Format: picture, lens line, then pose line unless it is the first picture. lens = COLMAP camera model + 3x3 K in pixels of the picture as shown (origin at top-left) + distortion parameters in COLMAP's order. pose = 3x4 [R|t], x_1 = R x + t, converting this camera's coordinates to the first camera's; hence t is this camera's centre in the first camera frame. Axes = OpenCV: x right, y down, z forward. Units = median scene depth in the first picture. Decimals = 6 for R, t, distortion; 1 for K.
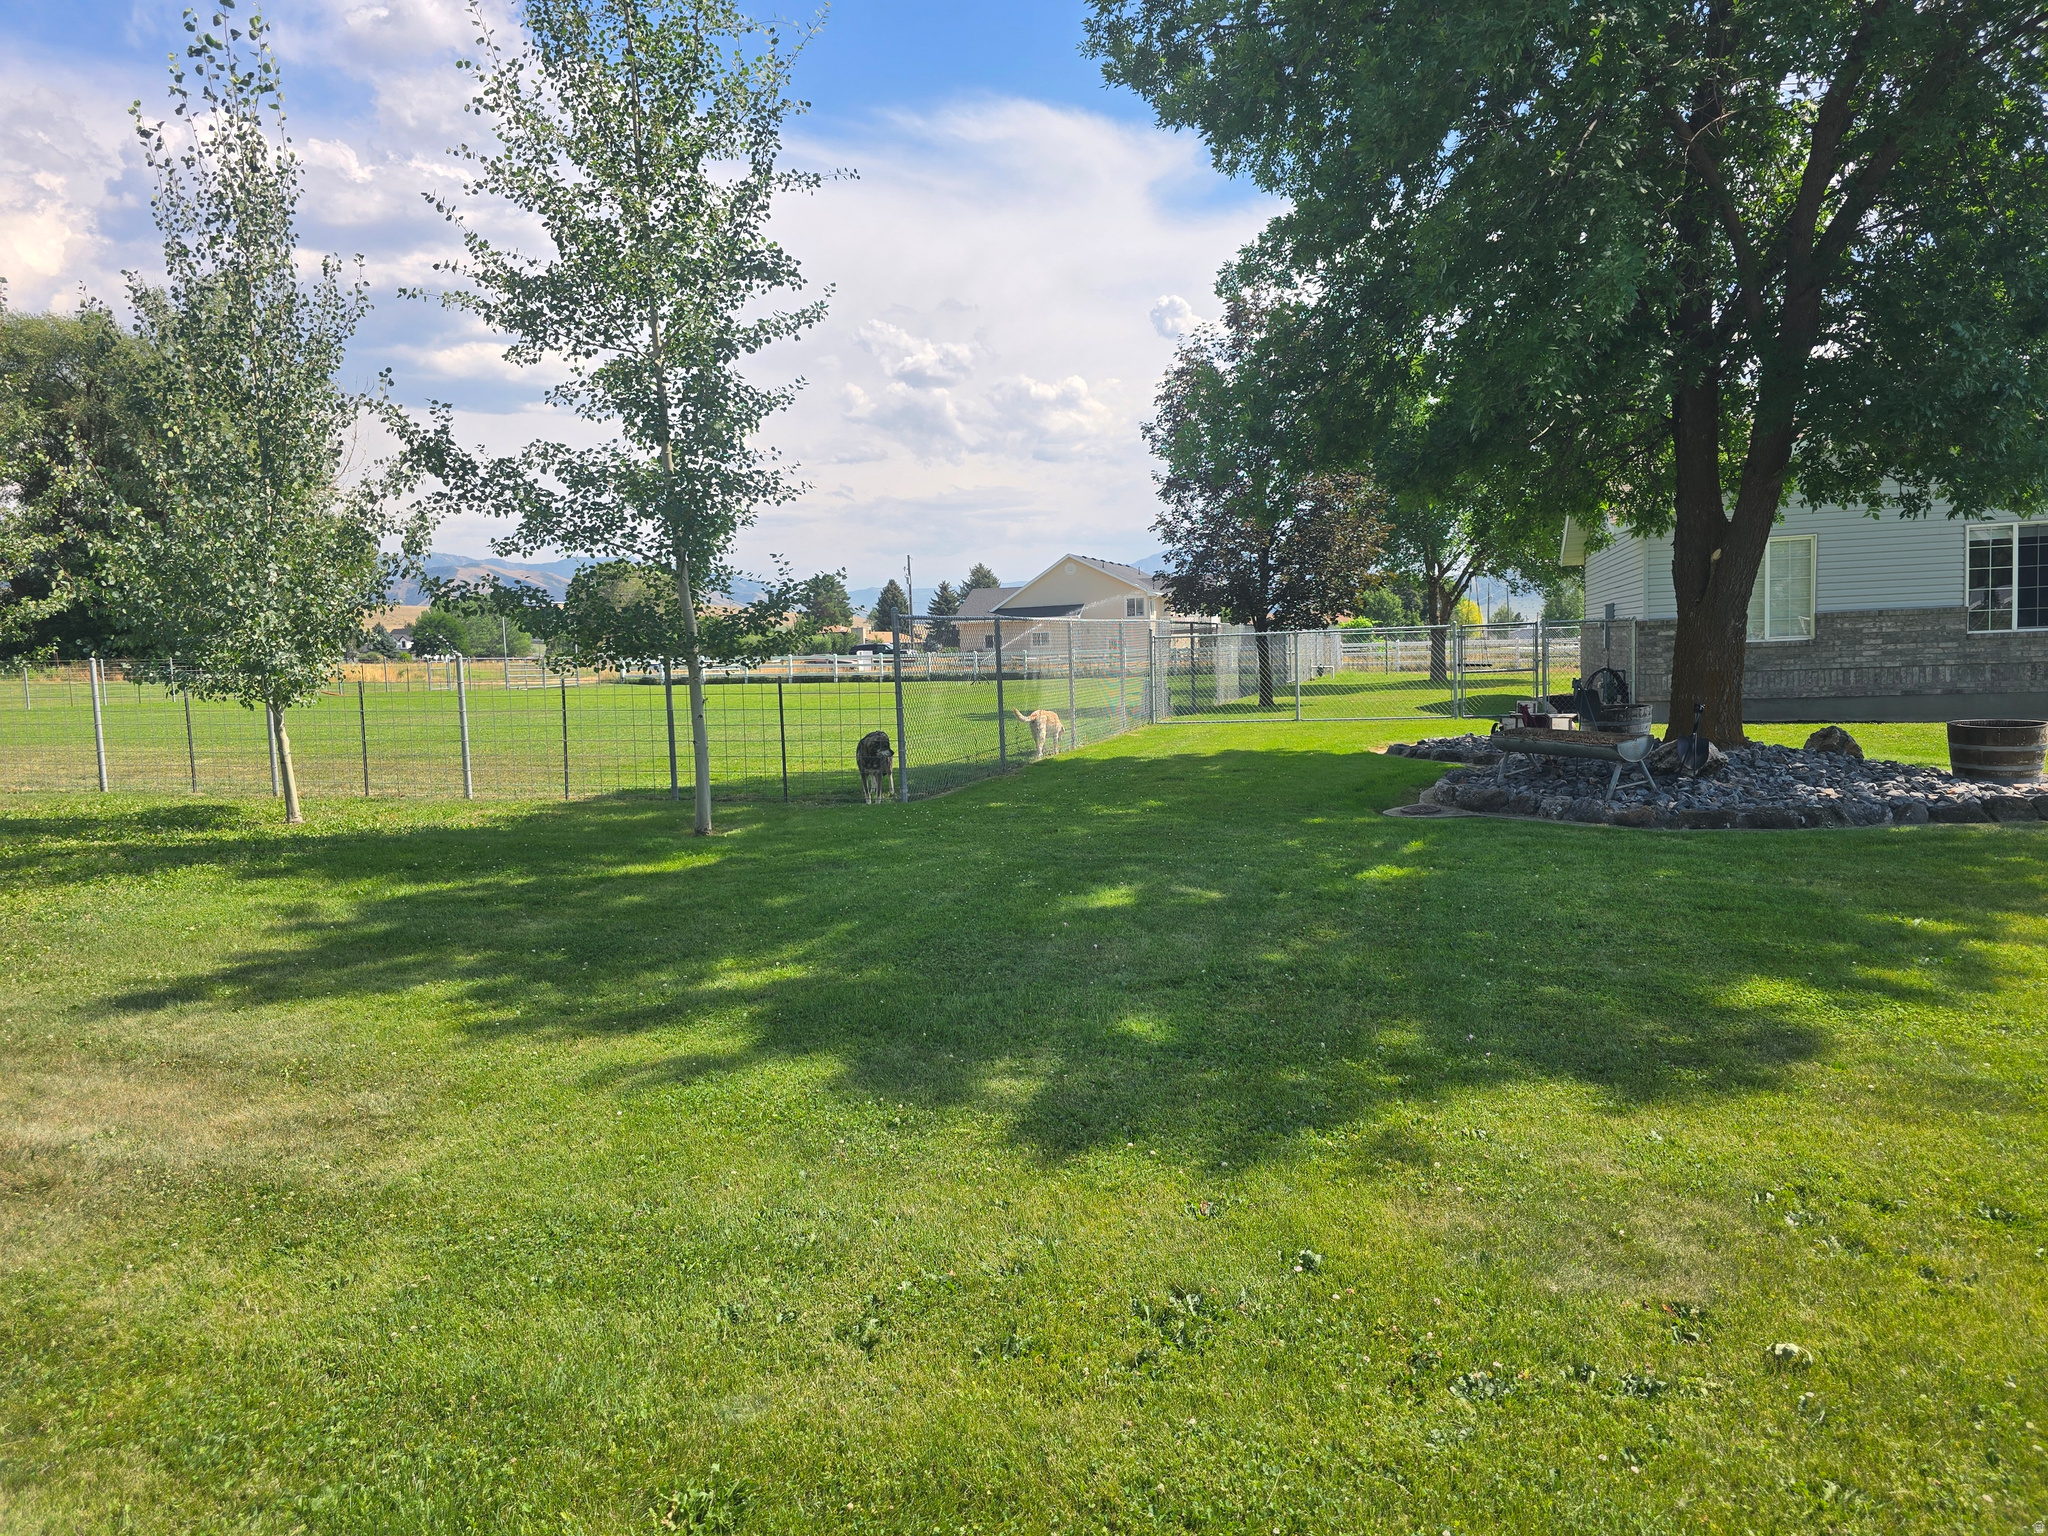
lens RADIAL K [[1347.8, 0, 1006.8], [0, 1347.8, 772.6], [0, 0, 1]] dist [0.025086, -0.033785]
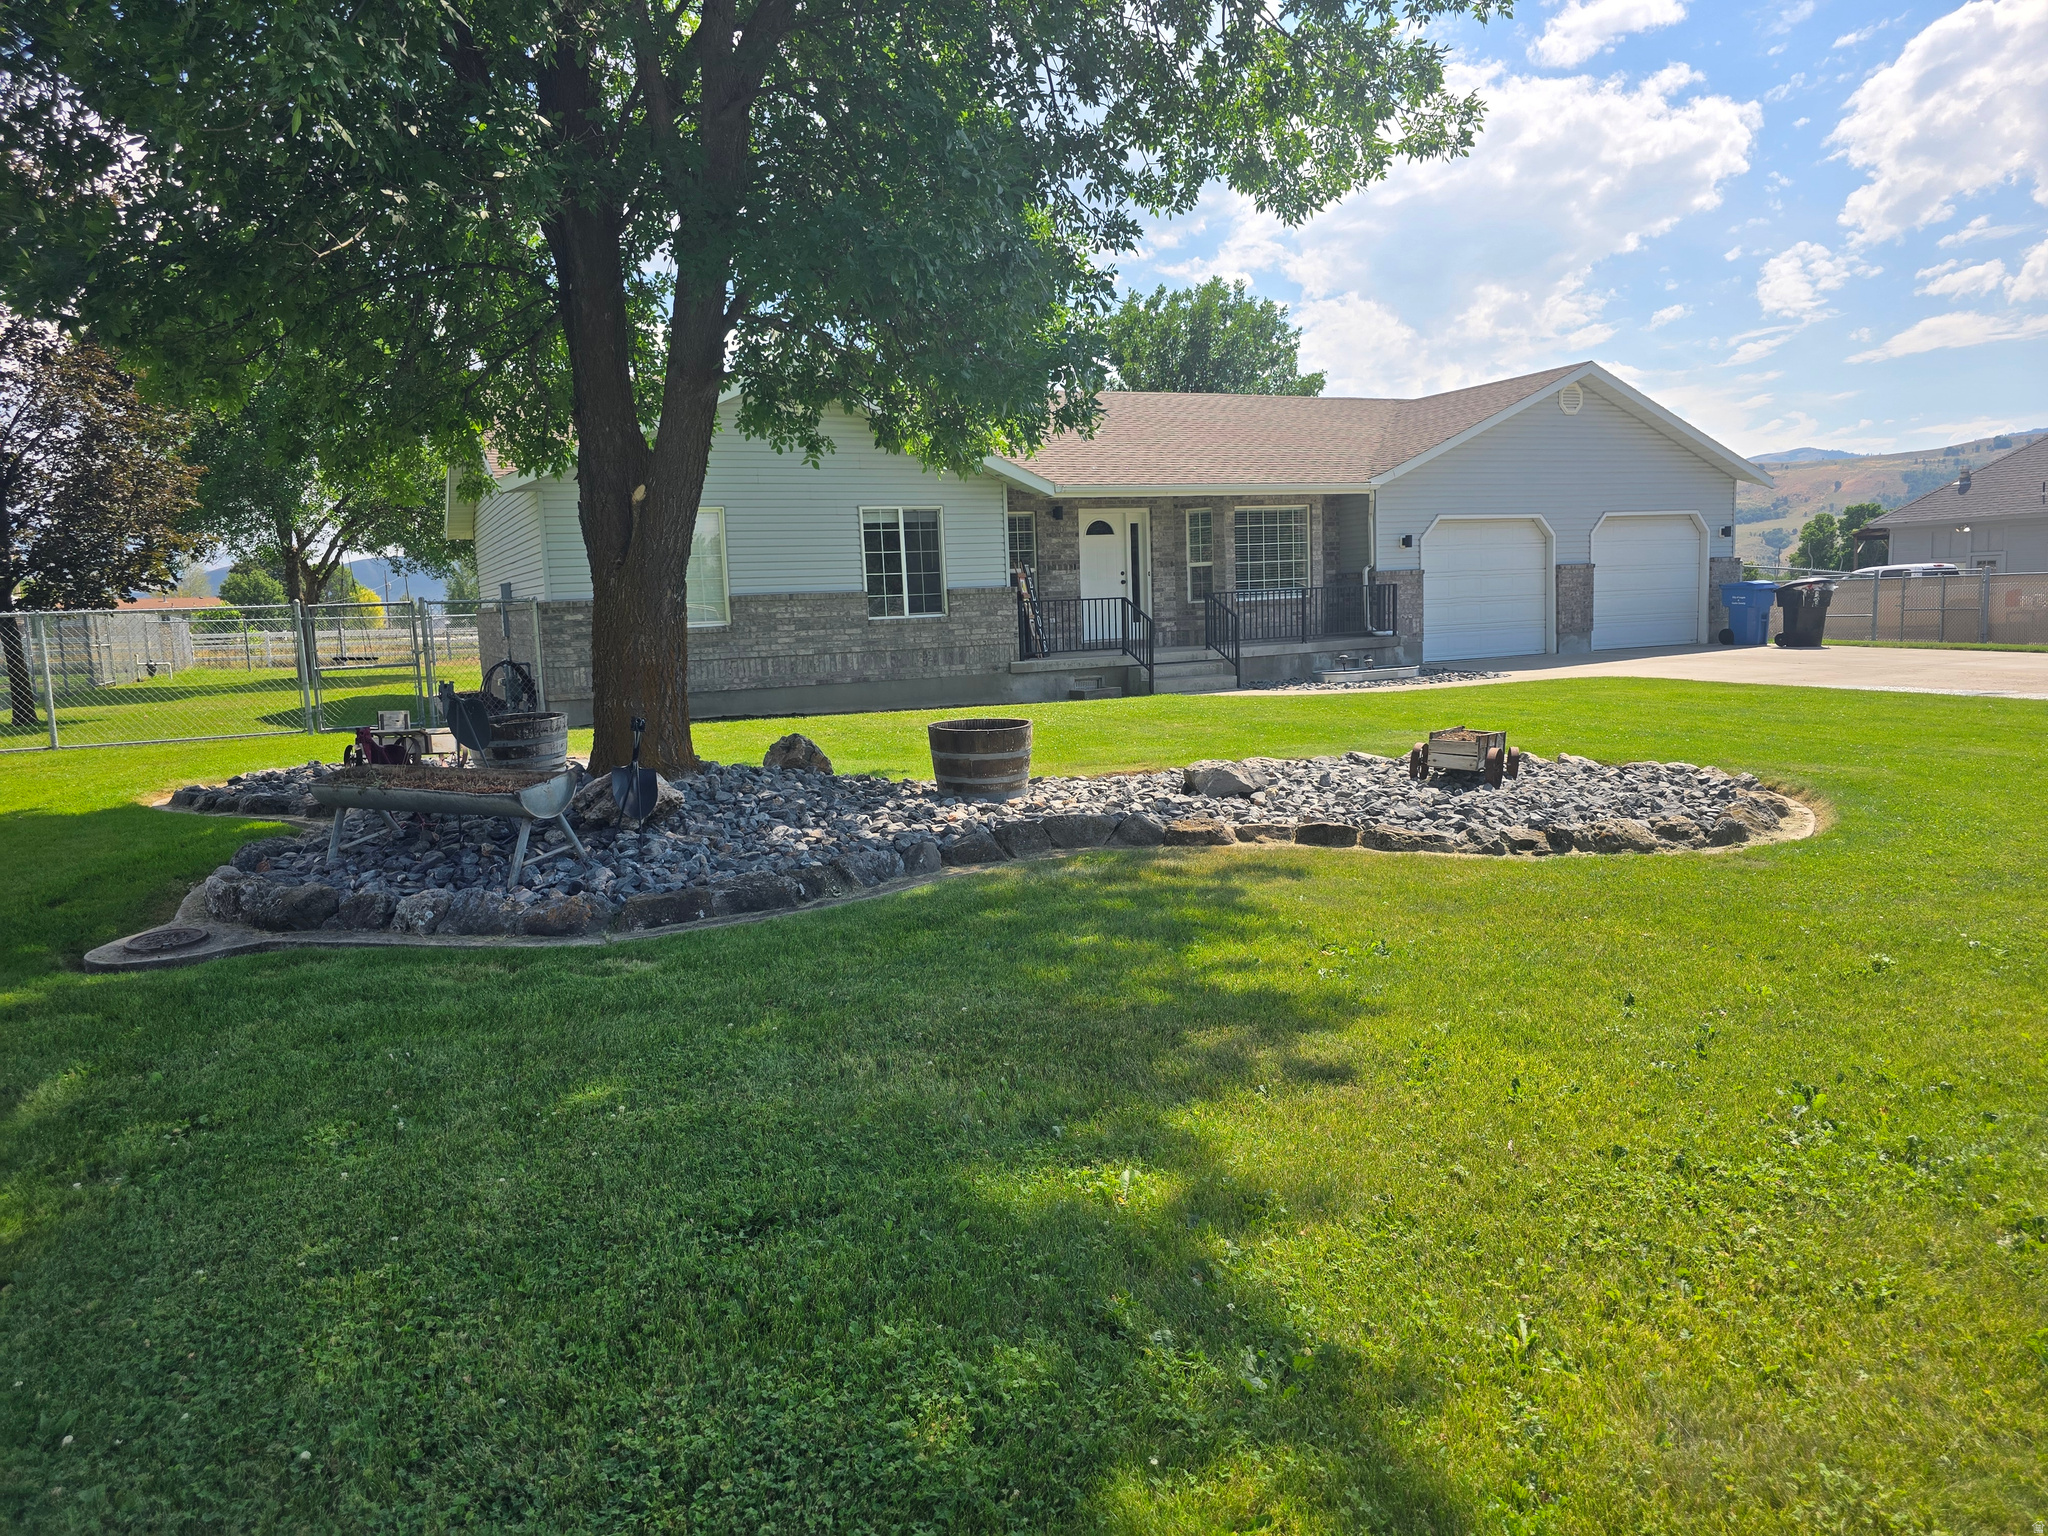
lens RADIAL K [[1347.8, 0, 1006.8], [0, 1347.8, 772.6], [0, 0, 1]] dist [0.025086, -0.033785]
pose [[0.722533, -0.073709, 0.687395, 0.140759], [0.069697, 0.997001, 0.033648, -0.024255], [-0.687814, 0.023598, 0.725503, 0.299226]]
